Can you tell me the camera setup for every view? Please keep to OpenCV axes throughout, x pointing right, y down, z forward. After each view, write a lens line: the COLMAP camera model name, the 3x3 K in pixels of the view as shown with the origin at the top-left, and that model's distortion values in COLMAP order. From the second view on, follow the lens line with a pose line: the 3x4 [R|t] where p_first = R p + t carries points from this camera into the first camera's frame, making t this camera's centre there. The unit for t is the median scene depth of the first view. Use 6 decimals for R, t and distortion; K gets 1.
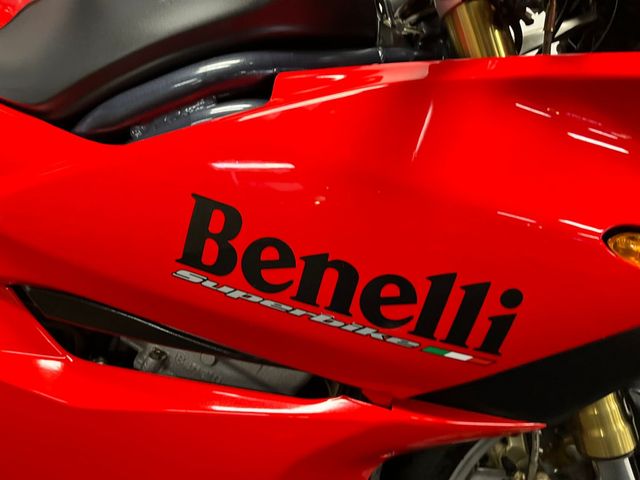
lens RADIAL K [[487.9, 0, 319.5], [0, 487.9, 242.6], [0, 0, 1]] dist [0.076429, -0.108920]
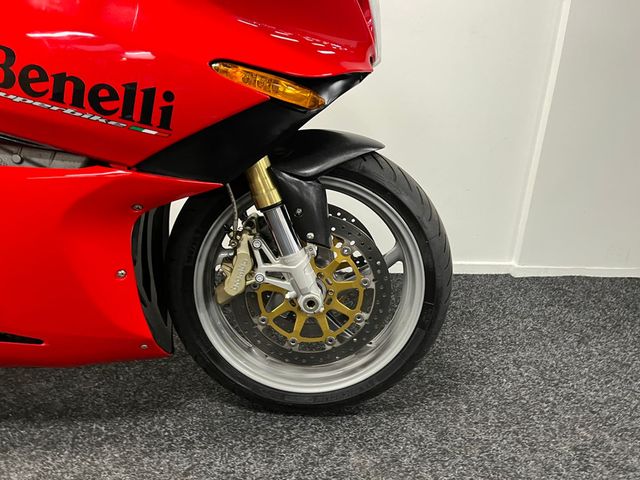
lens RADIAL K [[478.5, 0, 324.9], [0, 478.5, 238.4], [0, 0, 1]] dist [0.078148, -0.109469]
pose [[0.975404, -0.068611, 0.209474, 0.538682], [0.046014, 0.992765, 0.110909, 0.479246], [-0.215568, -0.098543, 0.971504, -1.061535]]
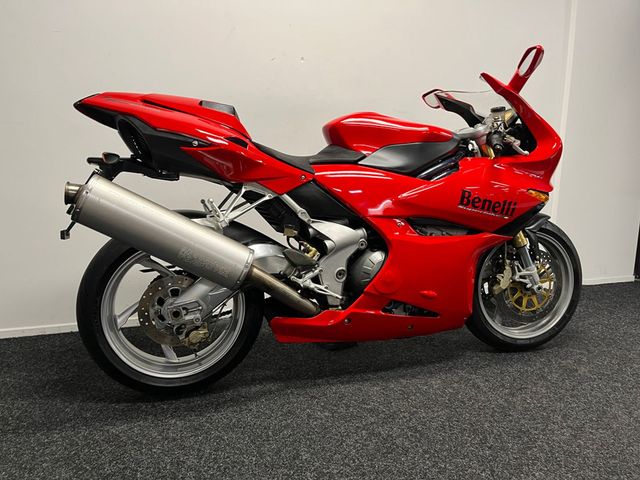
lens RADIAL K [[487.9, 0, 319.5], [0, 487.9, 242.6], [0, 0, 1]] dist [0.076429, -0.108920]
pose [[0.905668, -0.119582, 0.406774, -3.579656], [0.134242, 0.990920, -0.007580, 0.271156], [-0.402174, 0.061471, 0.913497, -2.854337]]
